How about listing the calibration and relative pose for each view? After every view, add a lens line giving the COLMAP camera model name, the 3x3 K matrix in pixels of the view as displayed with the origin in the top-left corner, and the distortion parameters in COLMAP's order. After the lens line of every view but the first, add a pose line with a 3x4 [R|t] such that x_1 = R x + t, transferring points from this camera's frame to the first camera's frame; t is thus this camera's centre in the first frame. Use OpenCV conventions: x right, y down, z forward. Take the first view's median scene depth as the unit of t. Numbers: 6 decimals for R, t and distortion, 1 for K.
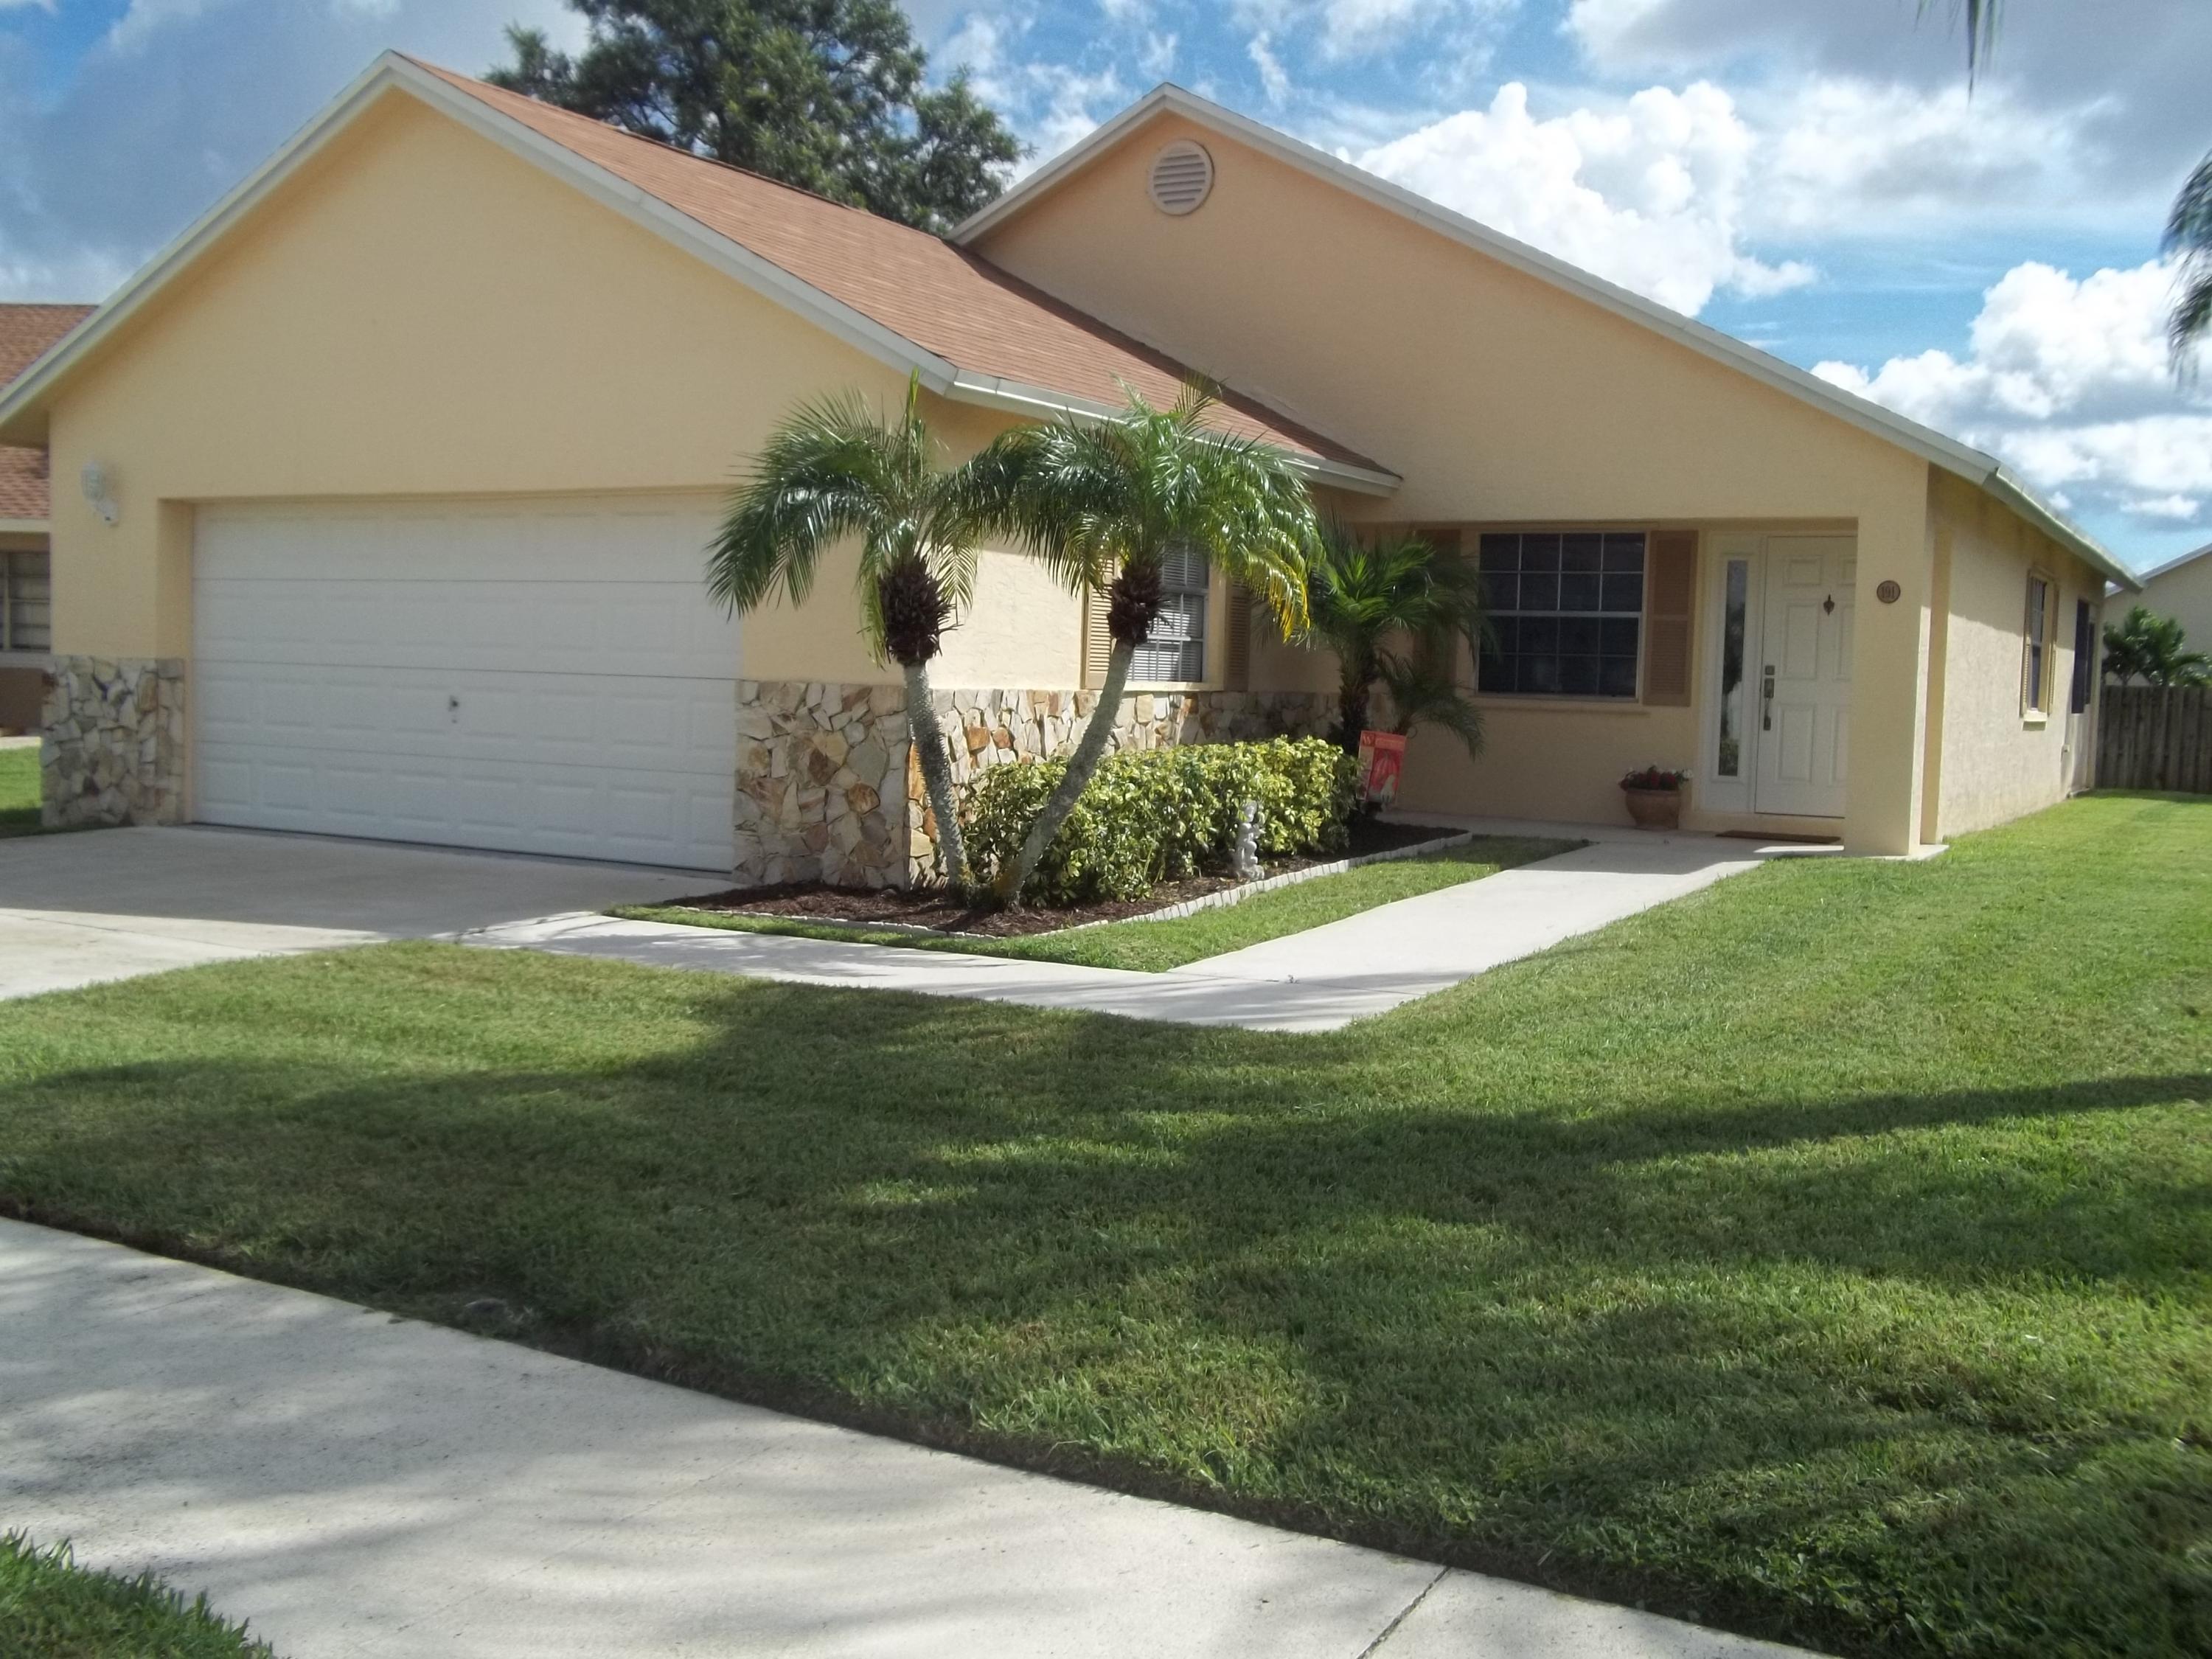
lens RADIAL K [[2132.5, 0, 1101.1], [0, 2132.5, 824.8], [0, 0, 1]] dist [-0.024877, 0.031964]
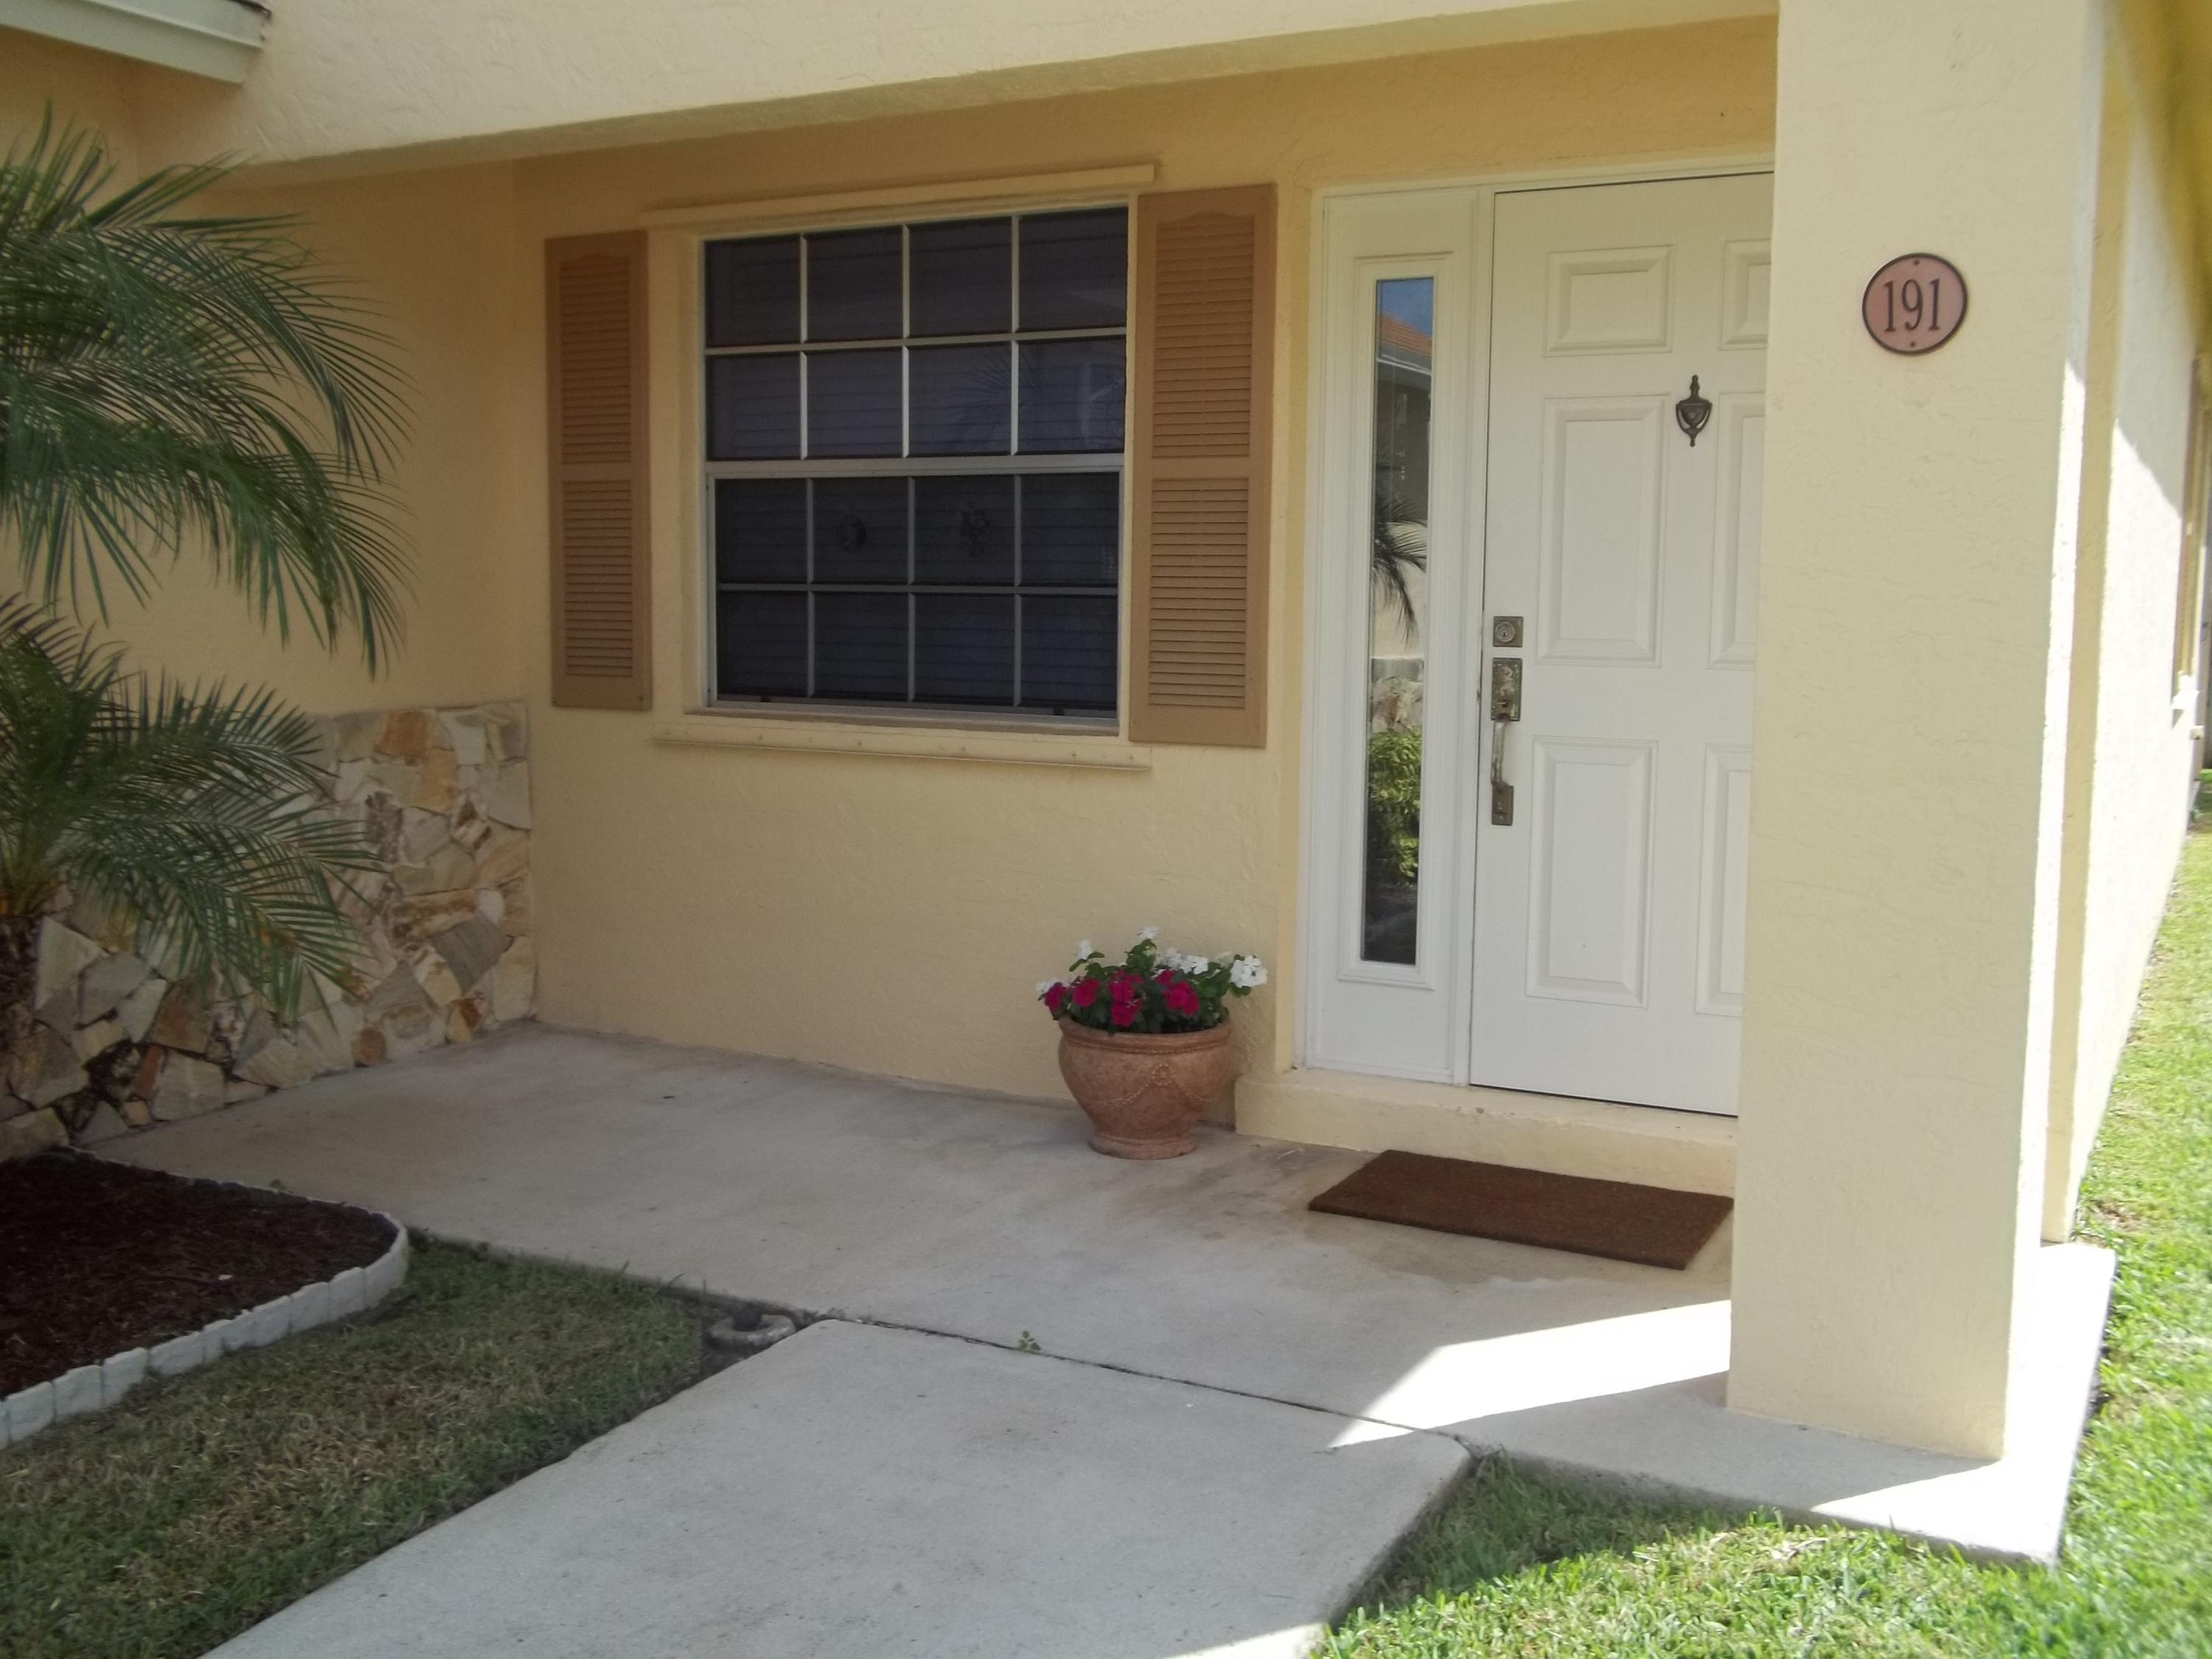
lens RADIAL K [[2132.5, 0, 1101.1], [0, 2132.5, 824.8], [0, 0, 1]] dist [-0.024877, 0.031964]
pose [[0.999680, -0.018853, 0.016881, 0.246530], [0.018092, 0.998861, 0.044162, -0.058603], [-0.017694, -0.043843, 0.998882, 0.682975]]
